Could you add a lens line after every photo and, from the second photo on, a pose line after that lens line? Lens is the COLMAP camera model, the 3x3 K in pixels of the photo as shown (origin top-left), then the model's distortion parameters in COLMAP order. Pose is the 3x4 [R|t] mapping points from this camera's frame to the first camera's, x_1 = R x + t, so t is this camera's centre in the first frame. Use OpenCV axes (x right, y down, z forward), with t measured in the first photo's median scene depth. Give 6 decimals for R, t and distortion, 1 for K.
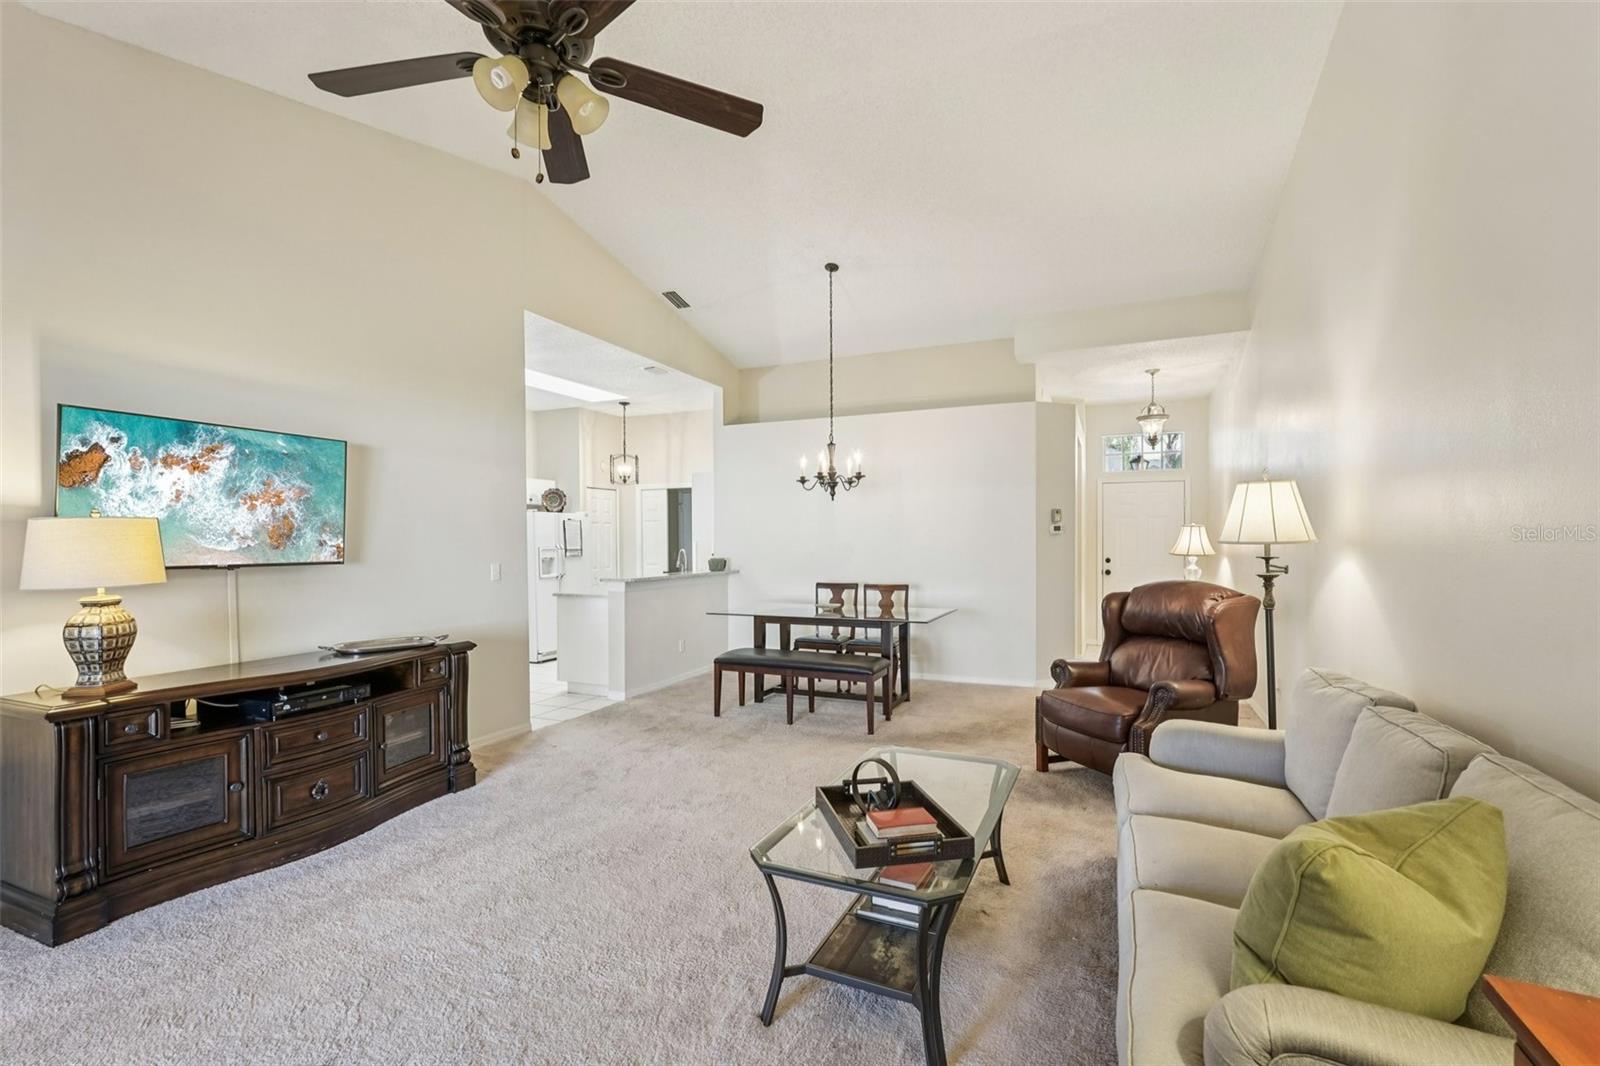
lens RADIAL K [[717.1, 0, 800.6], [0, 717.1, 533.1], [0, 0, 1]] dist [-0.009001, 0.006004]
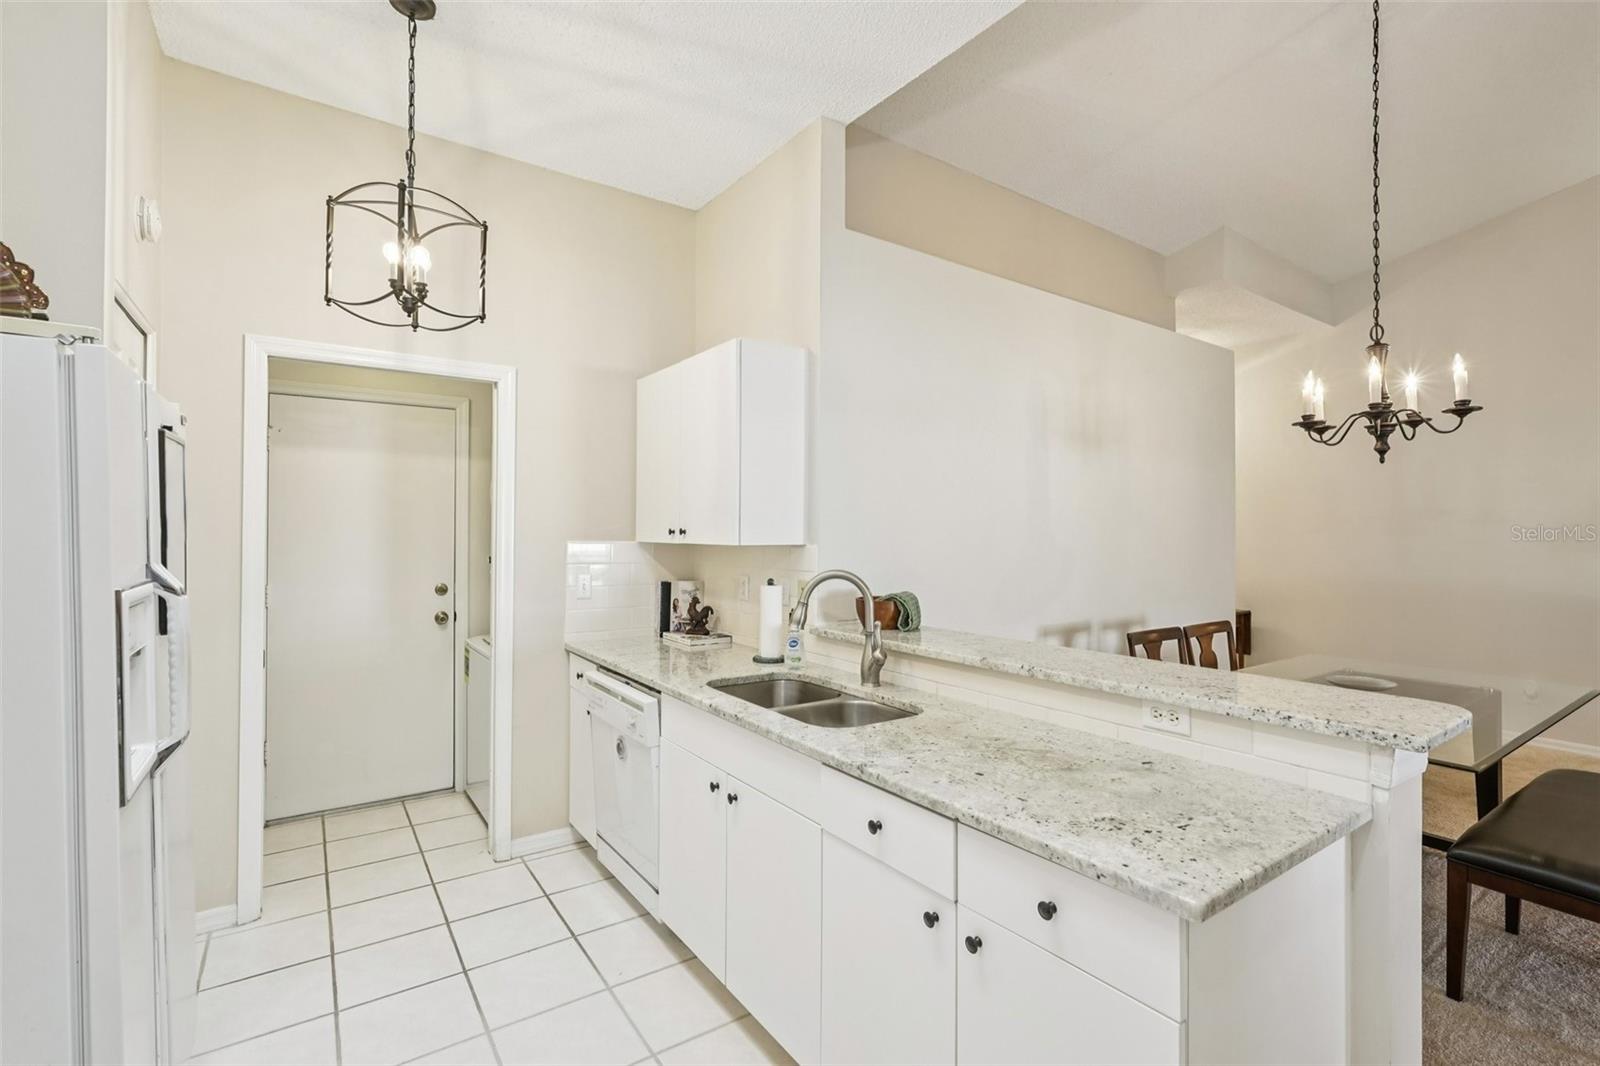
lens RADIAL K [[717.1, 0, 831.0], [0, 717.1, 522.1], [0, 0, 1]] dist [-0.009001, 0.006004]
pose [[0.508413, 0.017452, 0.860936, -0.544848], [-0.014290, 0.999828, -0.011829, 0.005156], [-0.860995, -0.006288, 0.508575, 1.051065]]
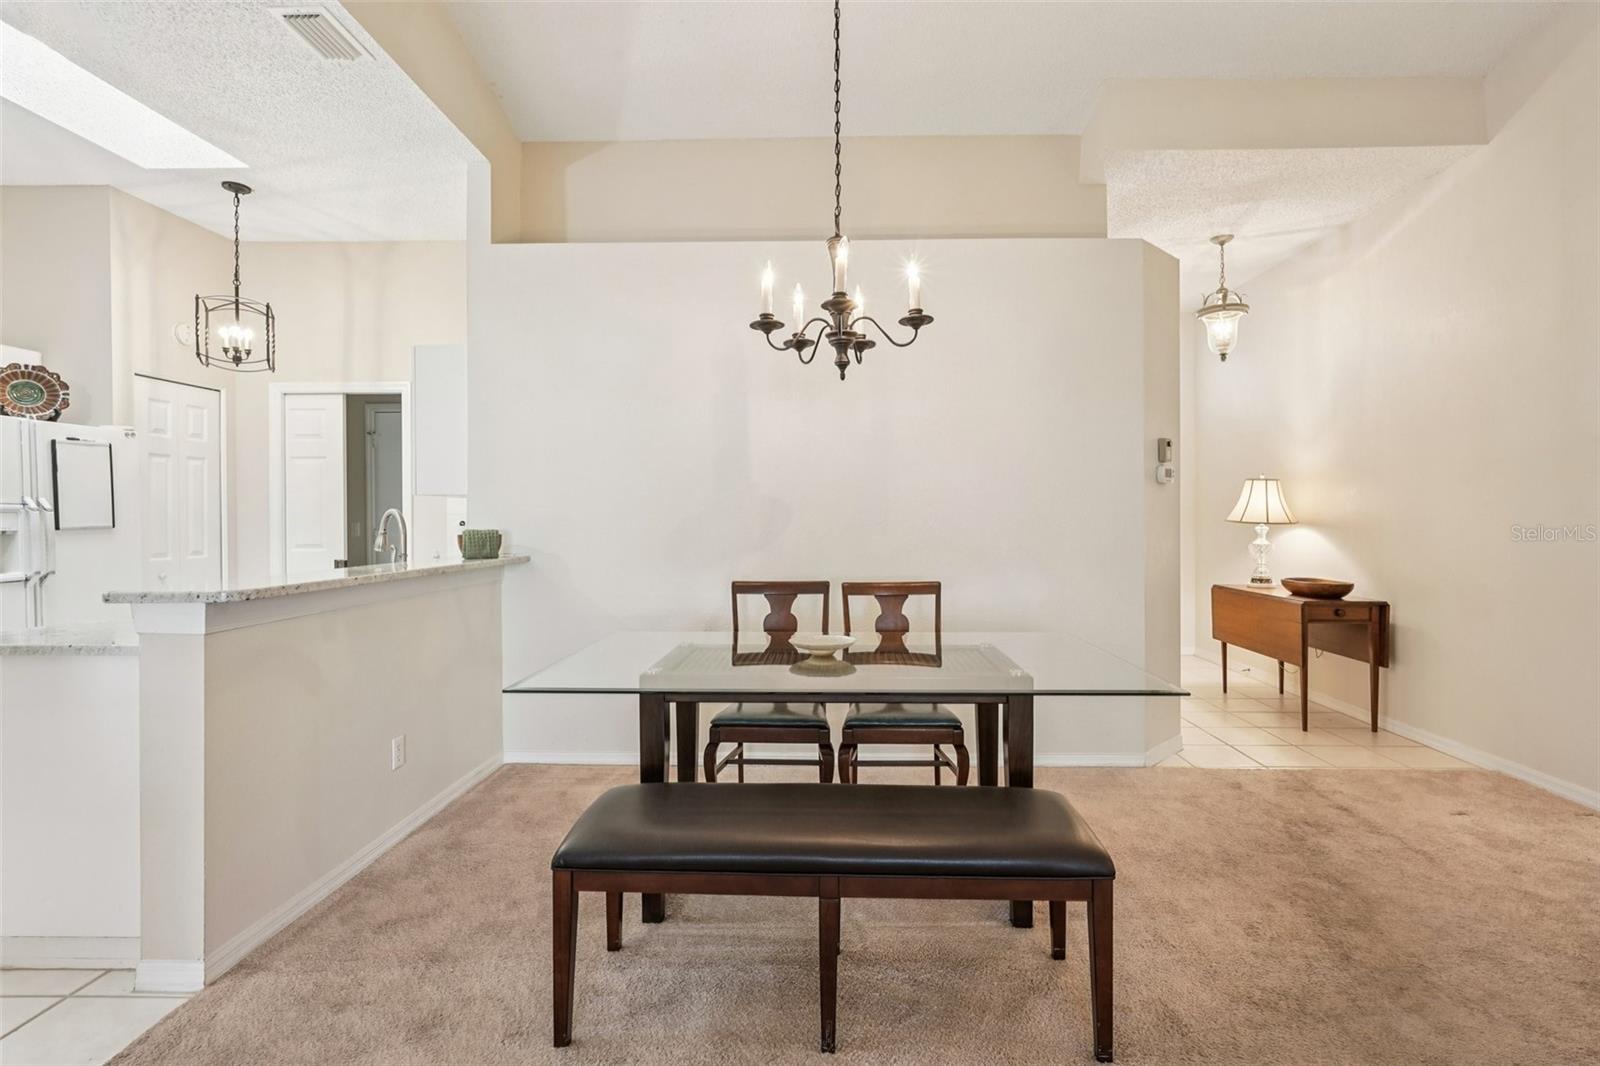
lens RADIAL K [[749.8, 0, 814.4], [0, 749.8, 515.2], [0, 0, 1]] dist [-0.004609, 0.003610]
pose [[0.924998, 0.004634, 0.379943, -0.126012], [-0.006942, 0.999965, 0.004706, 0.027353], [-0.379908, -0.006991, 0.924998, 0.608972]]
